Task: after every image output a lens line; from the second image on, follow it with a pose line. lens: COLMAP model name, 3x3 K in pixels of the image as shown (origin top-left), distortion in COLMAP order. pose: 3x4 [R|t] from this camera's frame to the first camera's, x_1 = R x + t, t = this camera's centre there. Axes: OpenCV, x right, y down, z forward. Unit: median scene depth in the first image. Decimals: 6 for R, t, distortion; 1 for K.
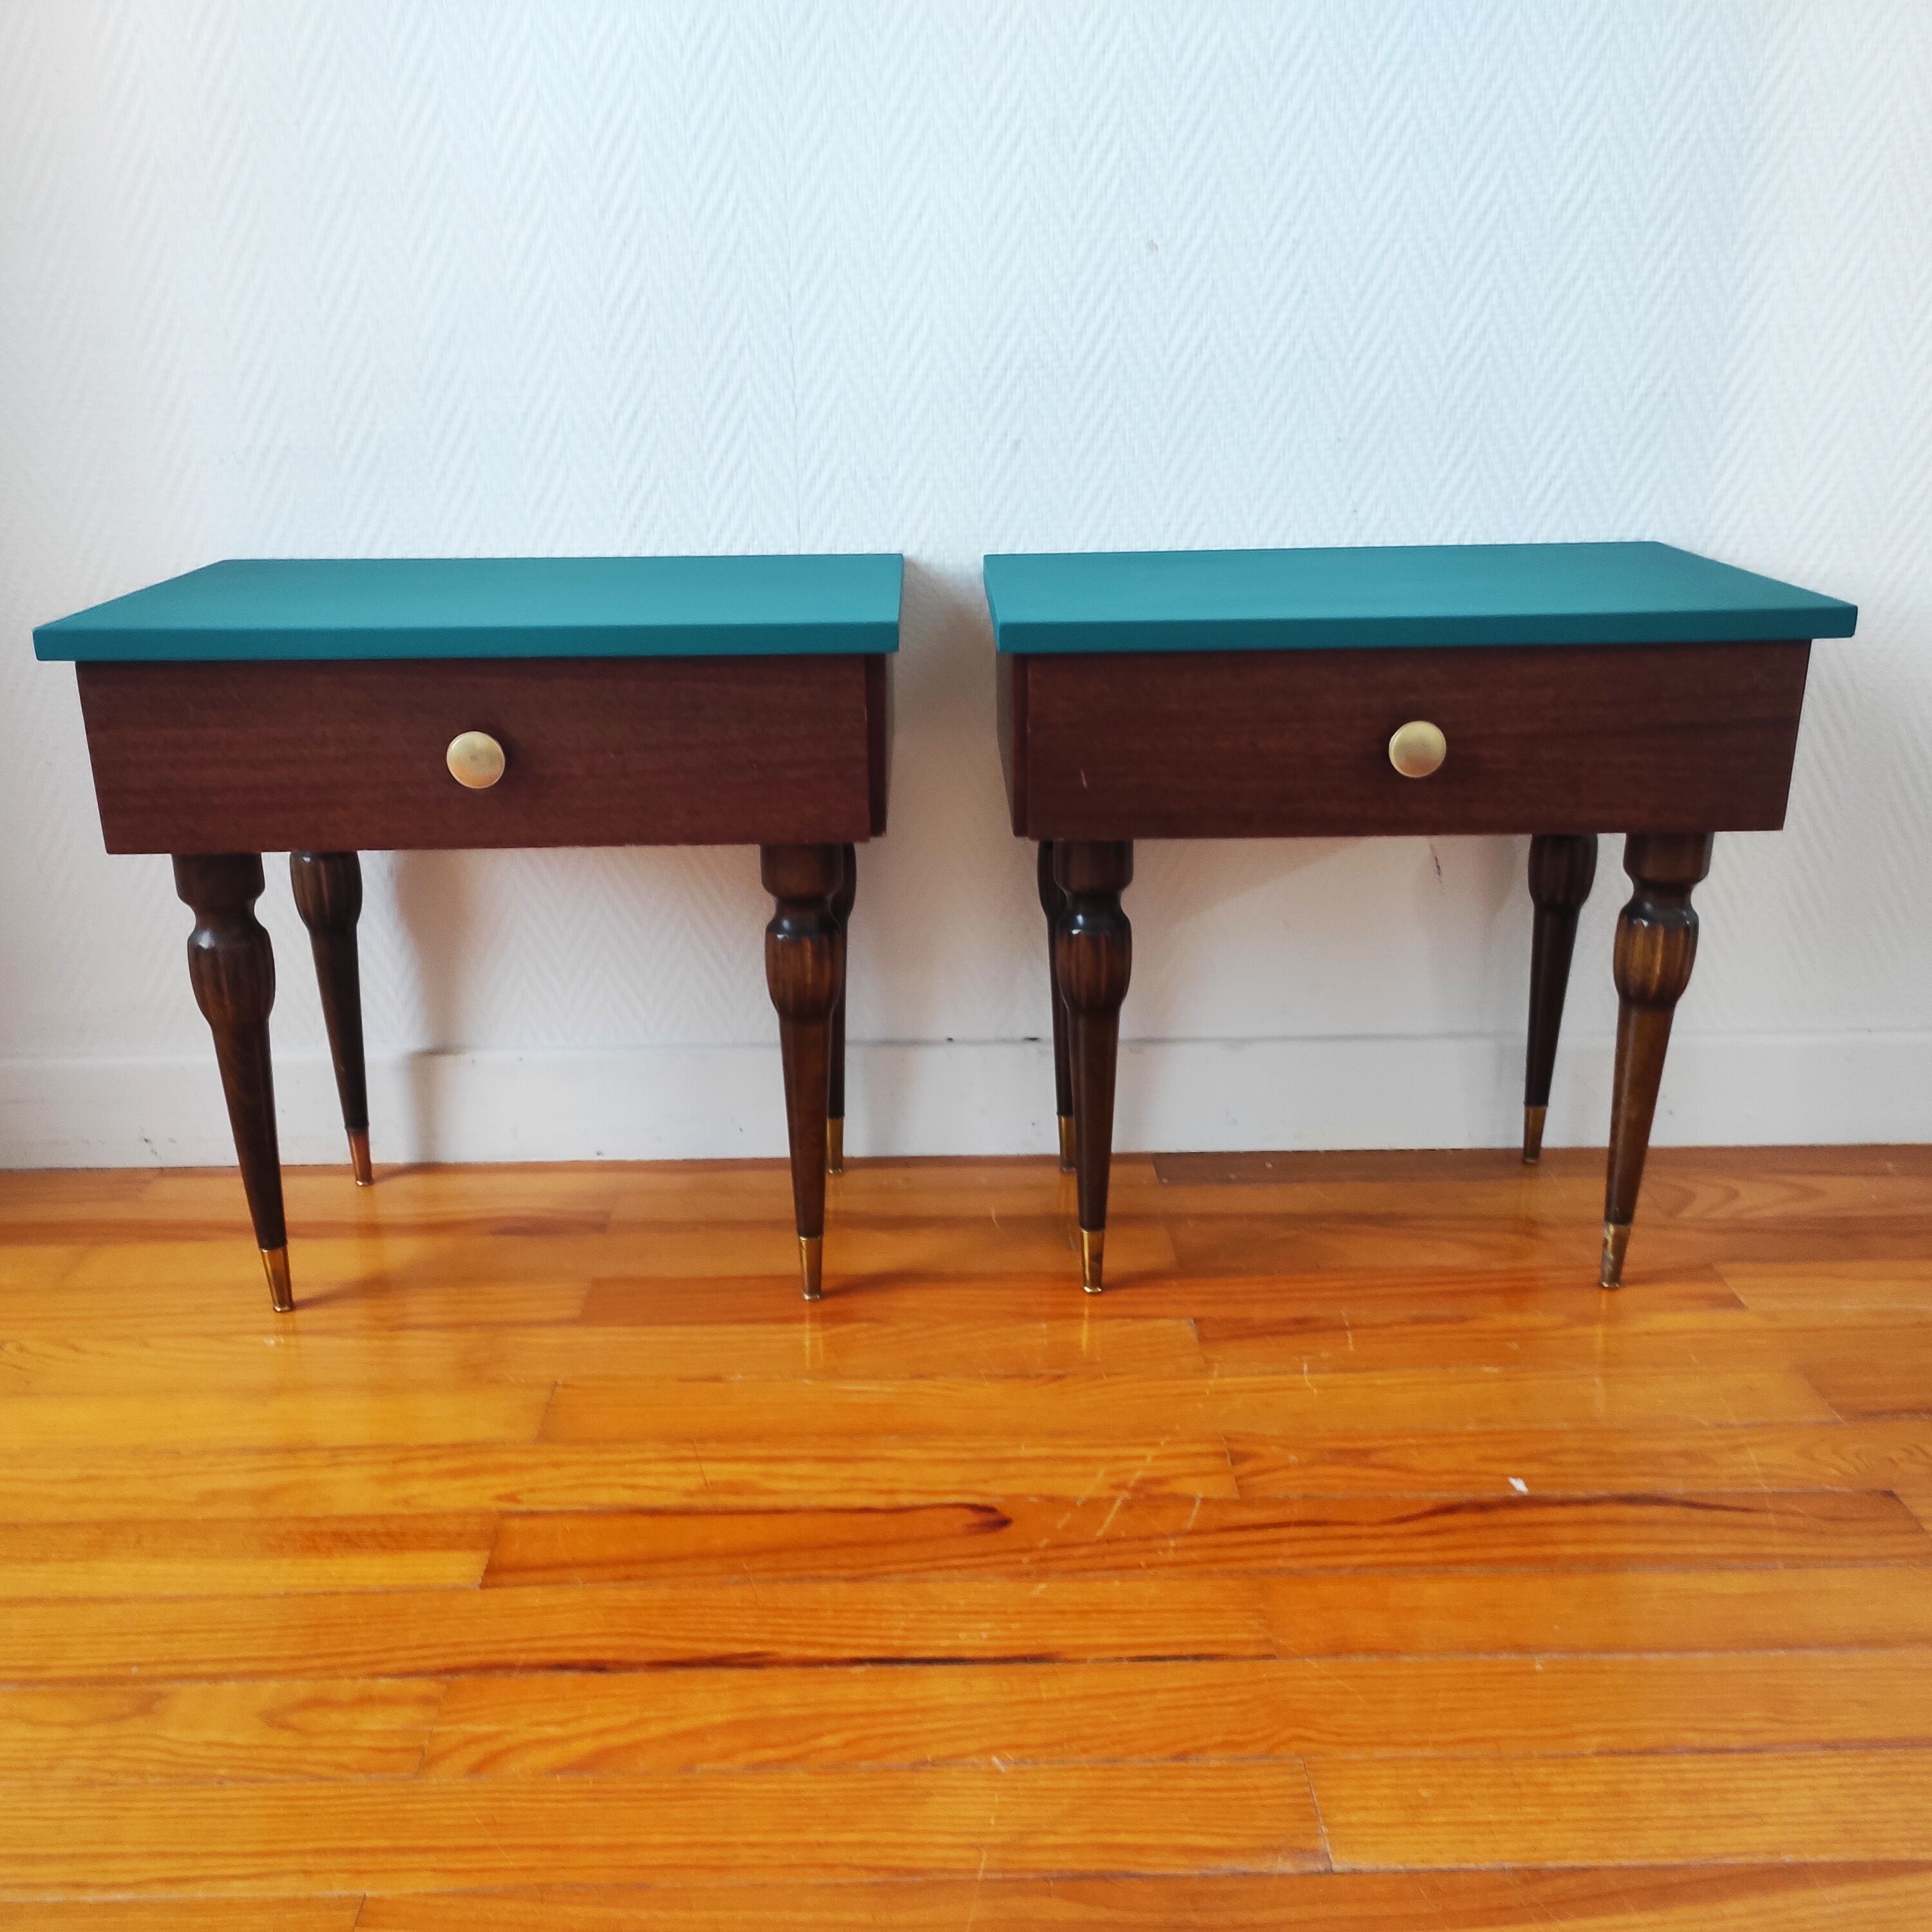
lens RADIAL K [[1939.9, 0, 957.9], [0, 1939.9, 970.9], [0, 0, 1]] dist [0.046815, 0.000000]
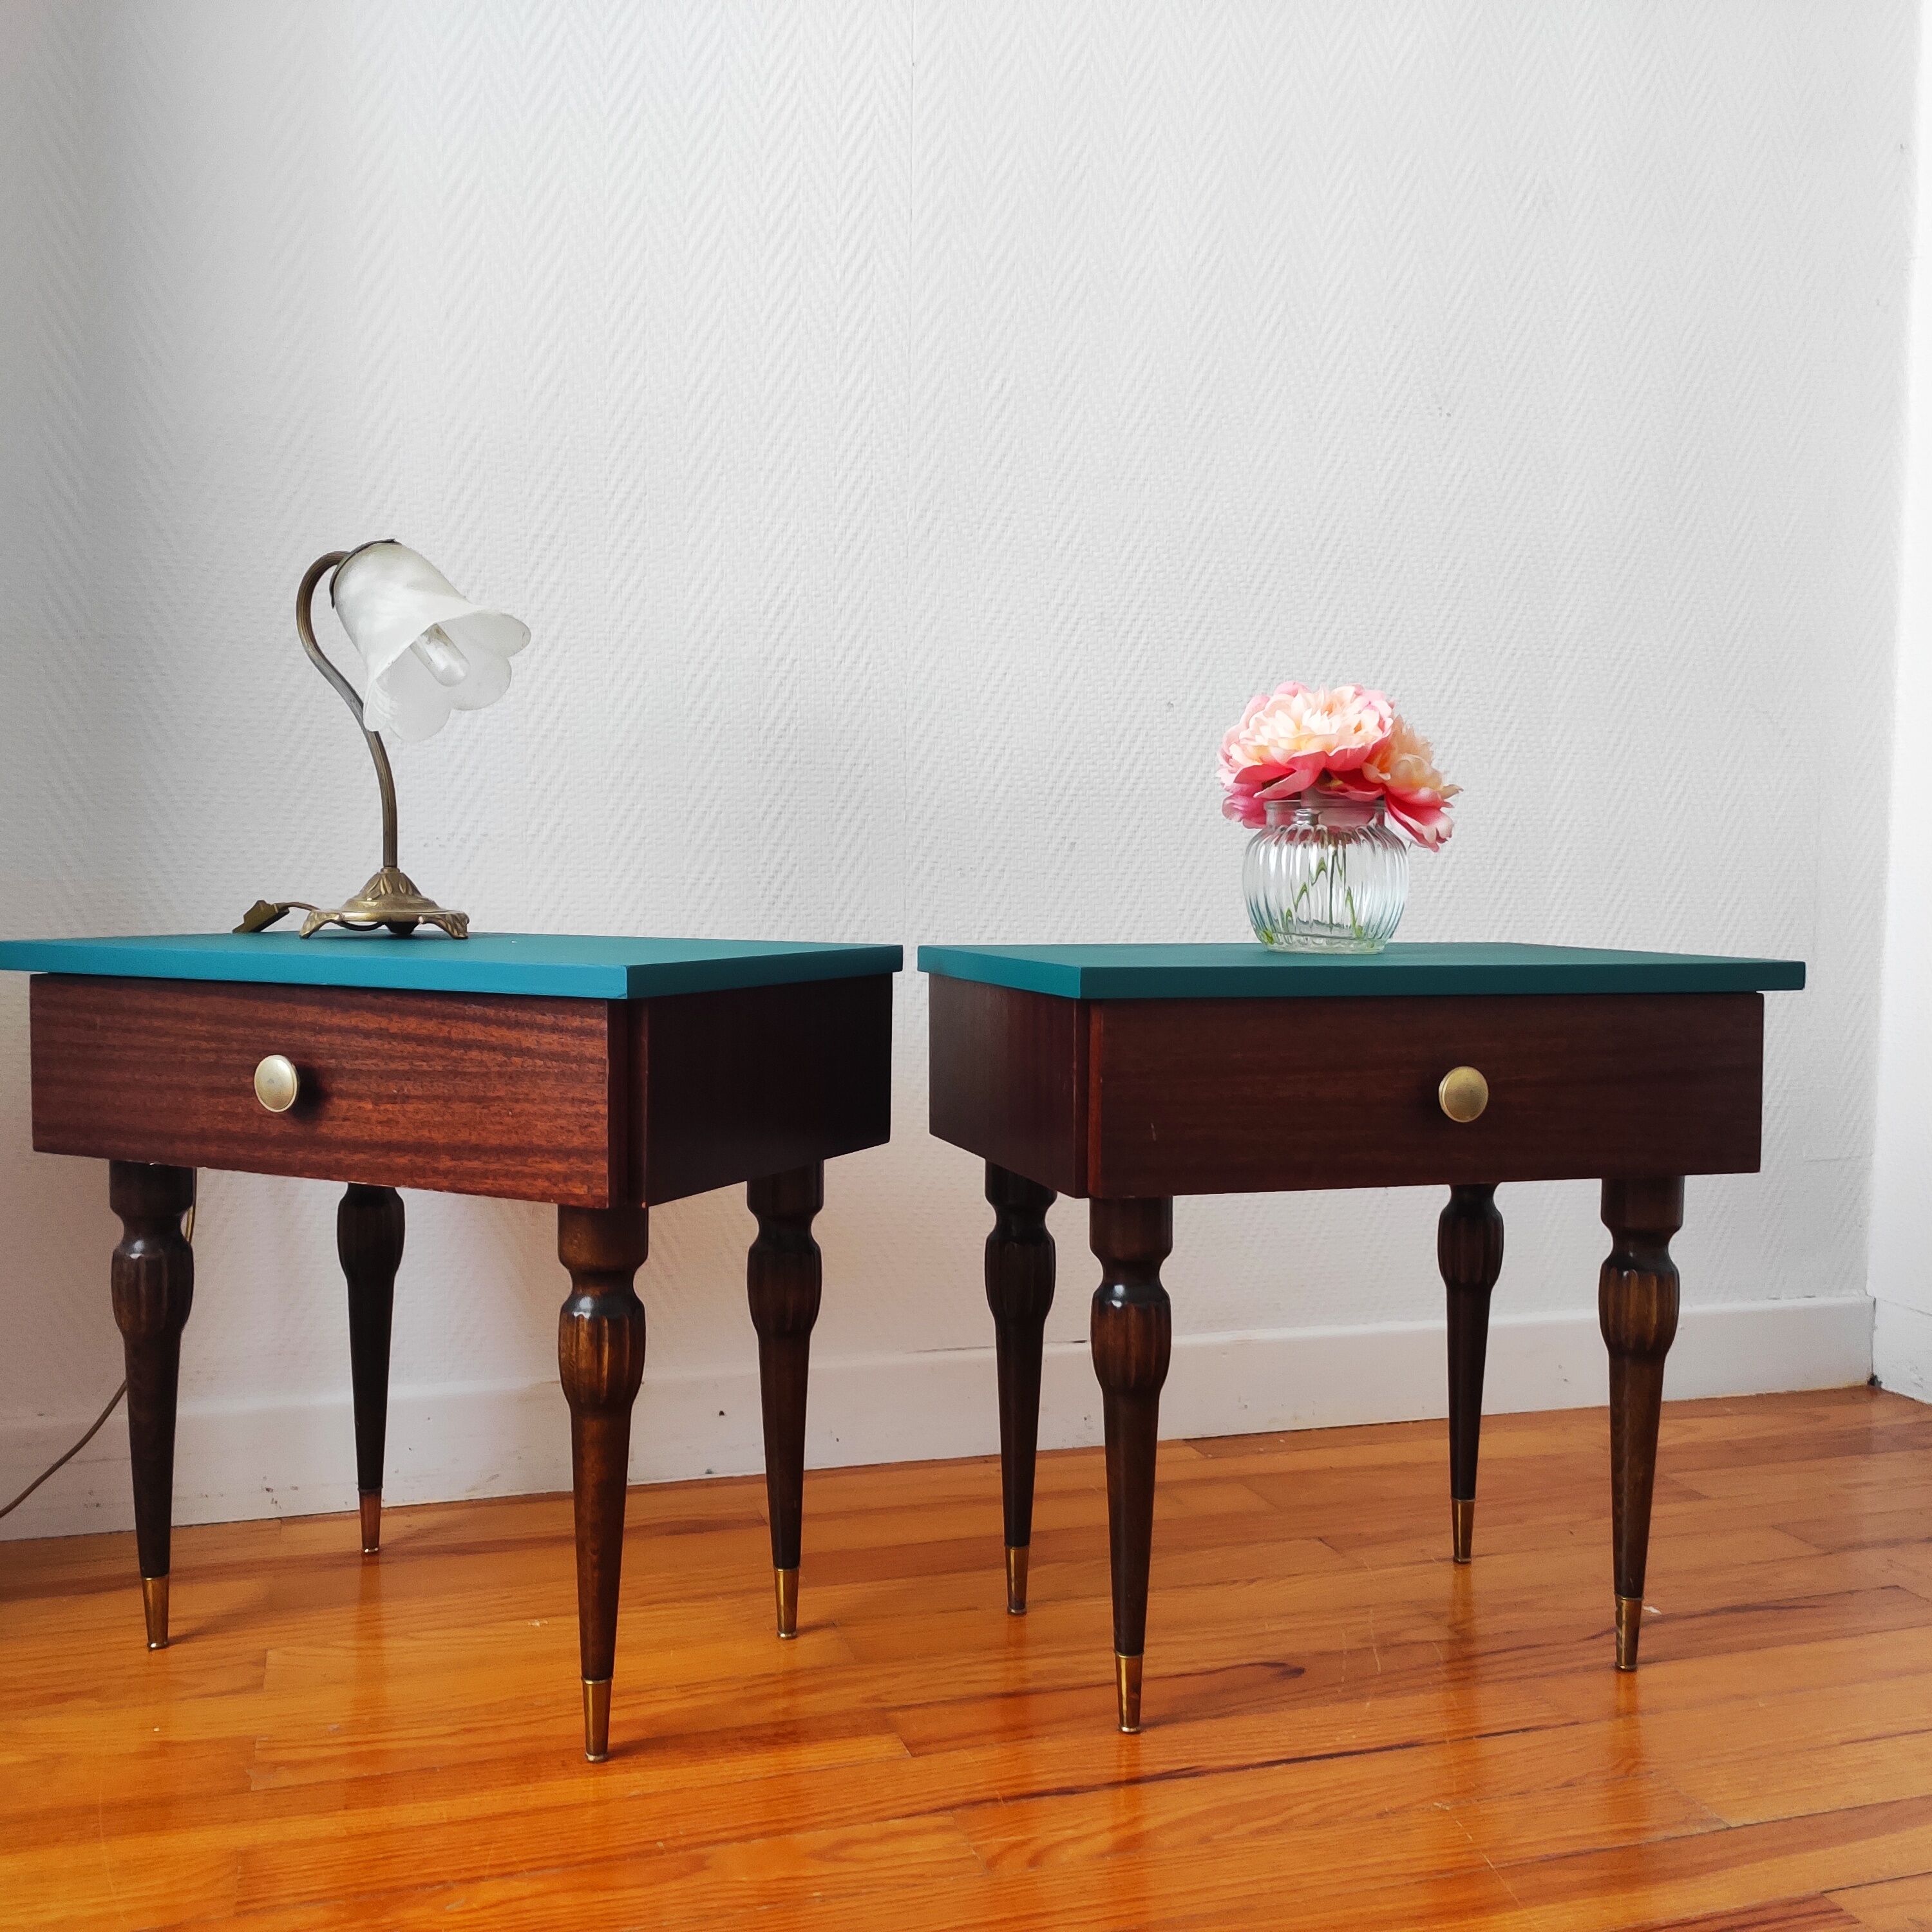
lens RADIAL K [[1939.9, 0, 956.3], [0, 1939.9, 950.6], [0, 0, 1]] dist [0.046815, 0.000000]
pose [[0.956832, 0.009056, 0.290500, -0.486415], [0.073752, 0.959233, -0.272822, 0.159926], [-0.281127, 0.282470, 0.917158, -0.142419]]
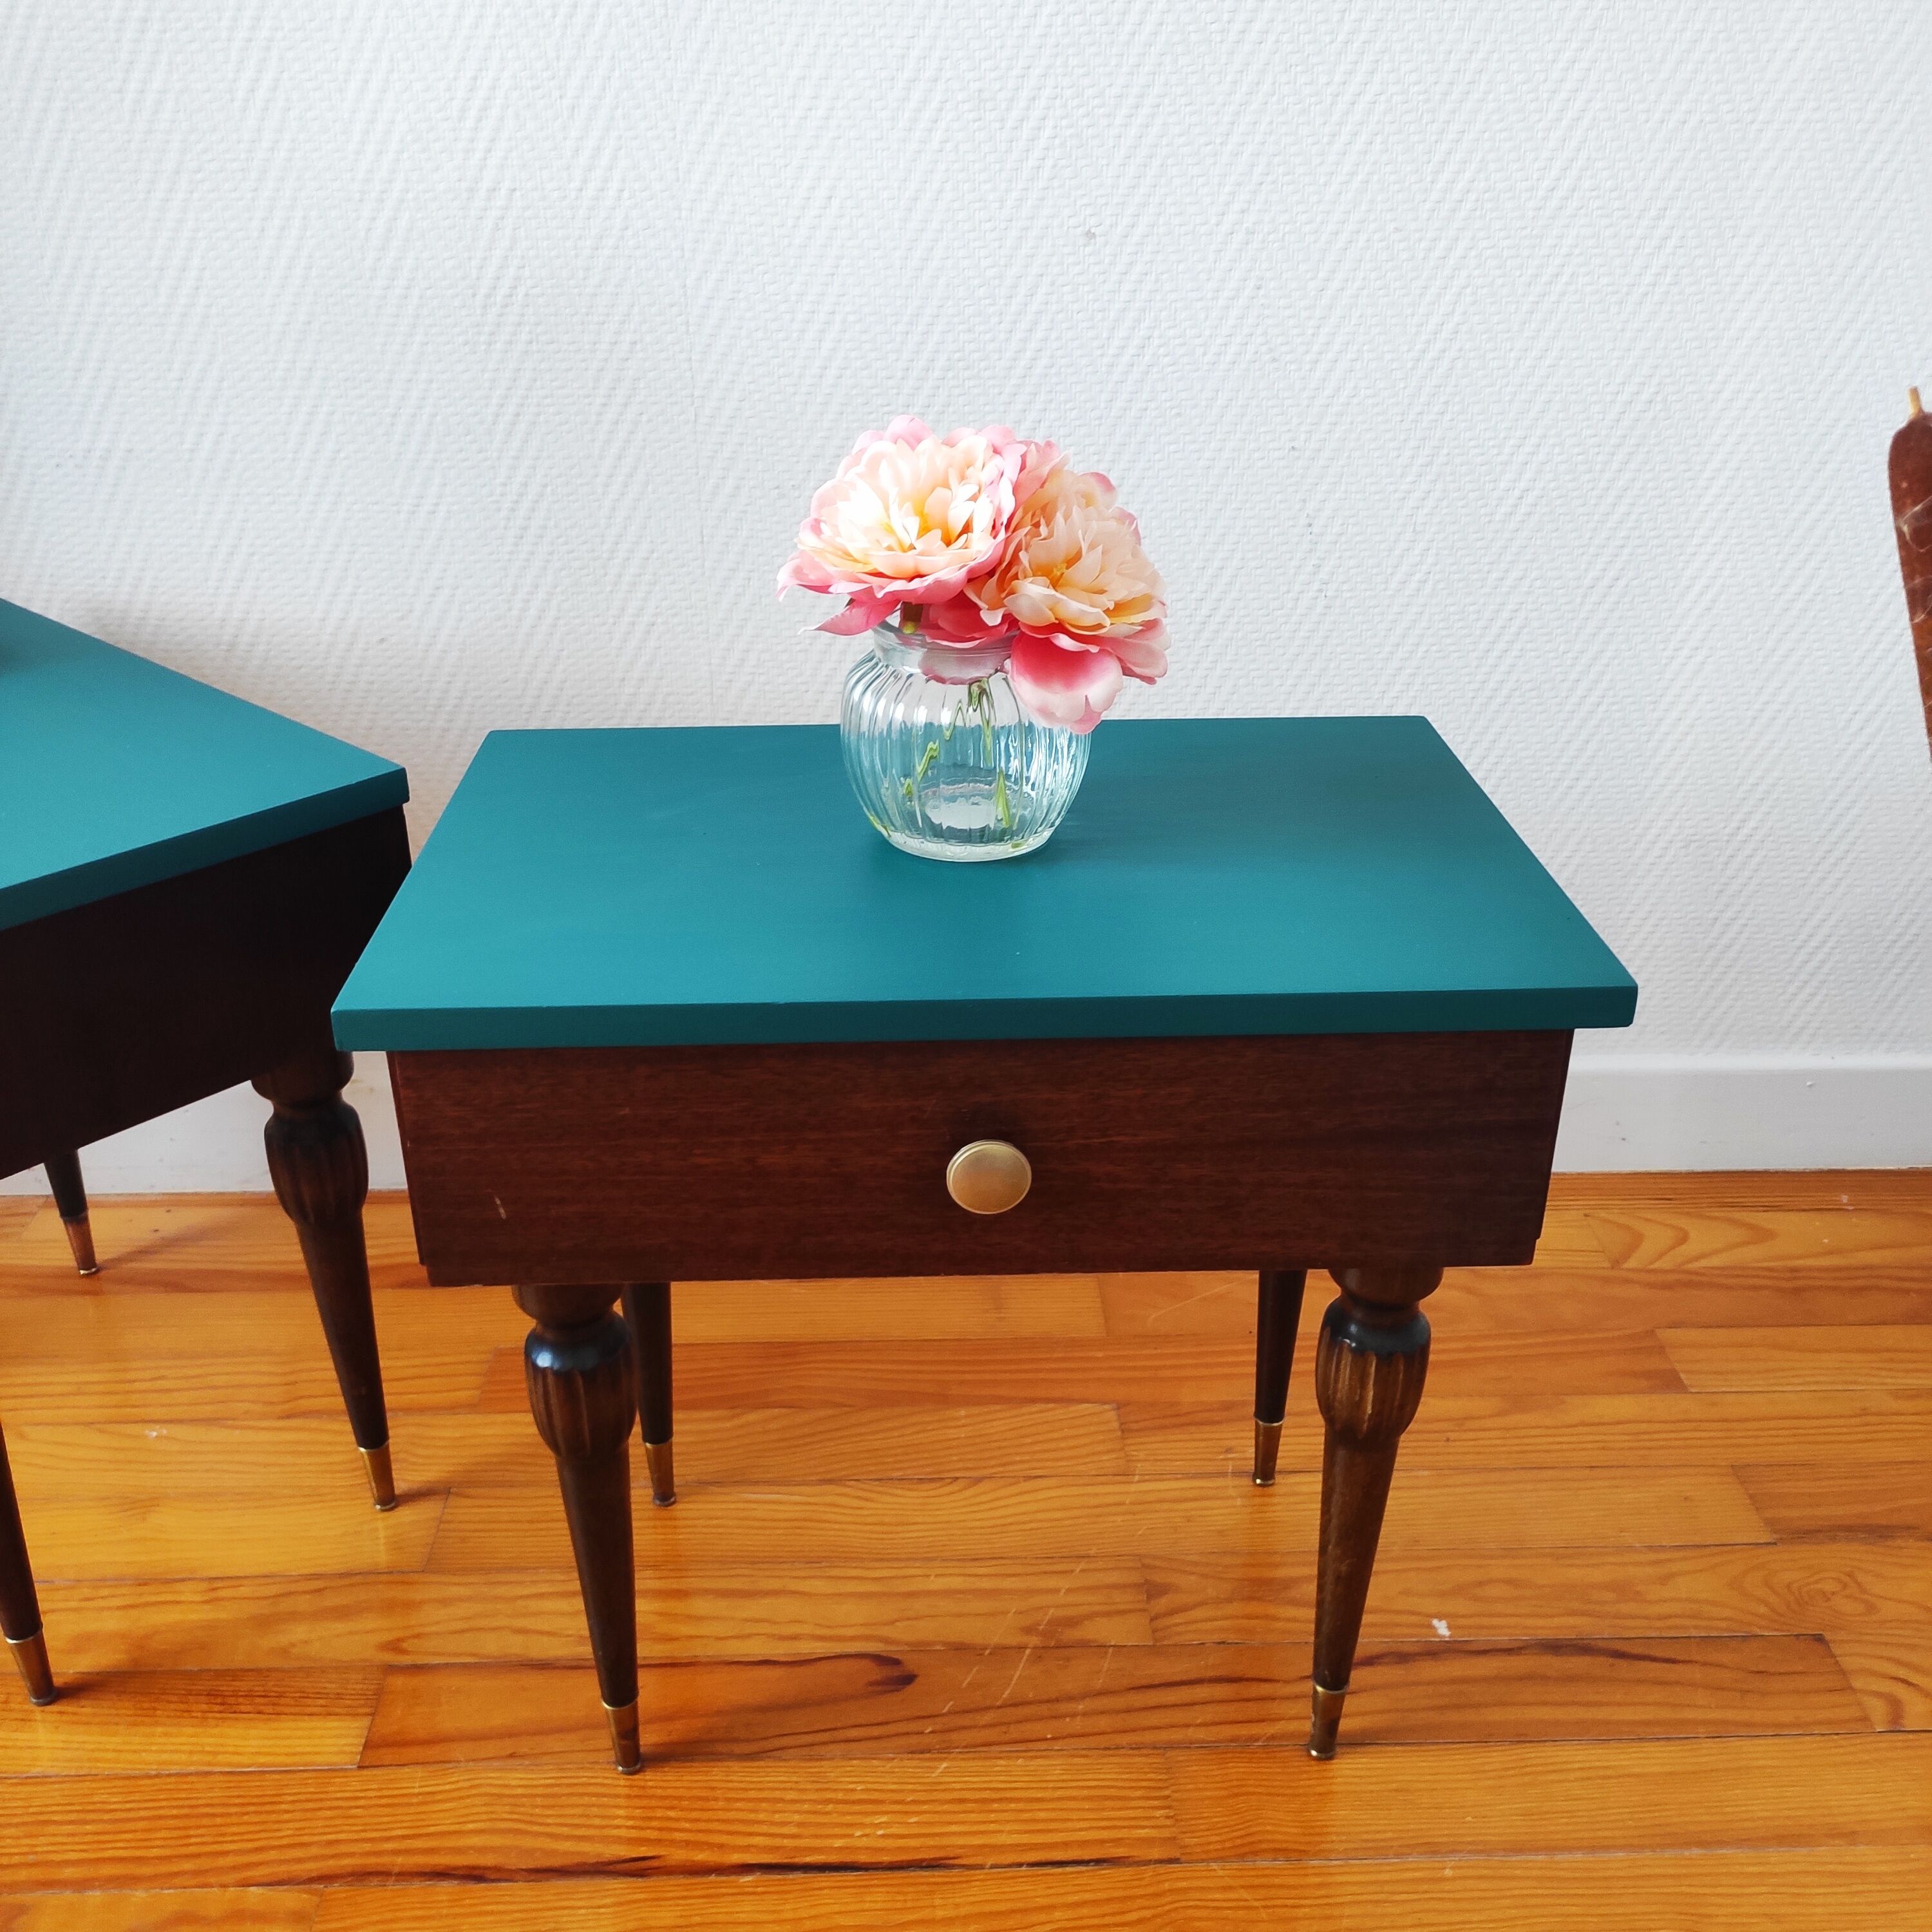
lens RADIAL K [[1939.9, 0, 967.8], [0, 1939.9, 966.9], [0, 0, 1]] dist [0.046815, 0.000000]
pose [[0.999882, 0.001753, 0.015264, 0.035170], [-0.003713, 0.991595, 0.129326, -0.177641], [-0.014909, -0.129368, 0.991485, 0.080236]]
